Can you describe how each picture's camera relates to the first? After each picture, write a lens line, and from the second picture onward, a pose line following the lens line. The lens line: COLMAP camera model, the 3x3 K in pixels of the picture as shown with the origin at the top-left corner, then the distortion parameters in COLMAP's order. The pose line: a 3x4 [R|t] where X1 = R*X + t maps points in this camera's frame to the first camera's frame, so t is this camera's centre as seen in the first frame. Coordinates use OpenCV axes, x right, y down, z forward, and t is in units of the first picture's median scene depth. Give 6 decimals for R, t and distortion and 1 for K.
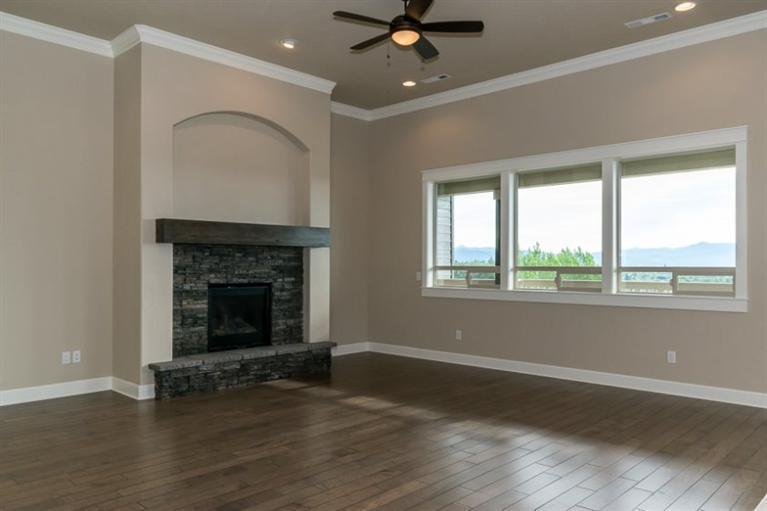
lens RADIAL K [[598.3, 0, 378.7], [0, 598.3, 259.3], [0, 0, 1]] dist [0.002726, 0.007272]
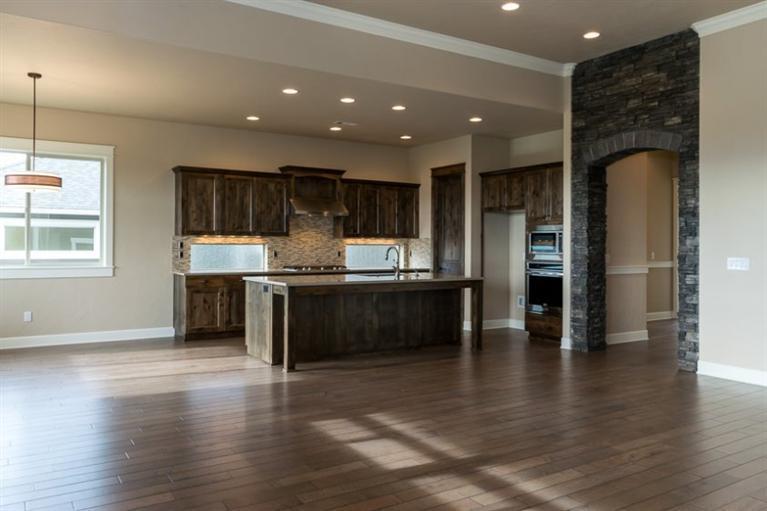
lens RADIAL K [[598.3, 0, 377.9], [0, 598.3, 248.8], [0, 0, 1]] dist [0.002726, 0.007272]
pose [[-0.969032, -0.008204, 0.246799, -0.014401], [-0.008501, 0.999964, -0.000140, 0.009816], [-0.246789, -0.002234, -0.969067, 1.300272]]
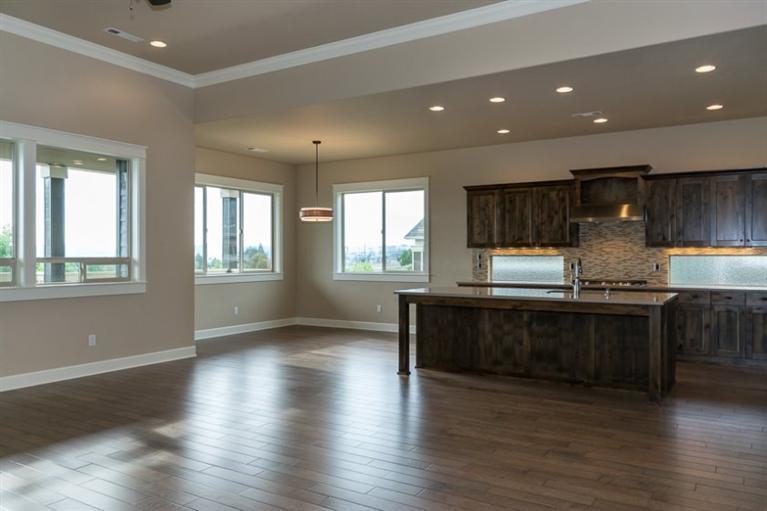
lens RADIAL K [[598.3, 0, 372.2], [0, 598.3, 254.1], [0, 0, 1]] dist [0.002726, 0.007272]
pose [[-0.194281, 0.001219, 0.980945, -0.639627], [-0.008121, 0.999963, -0.002851, 0.004840], [-0.980912, -0.008521, -0.194264, 0.668566]]
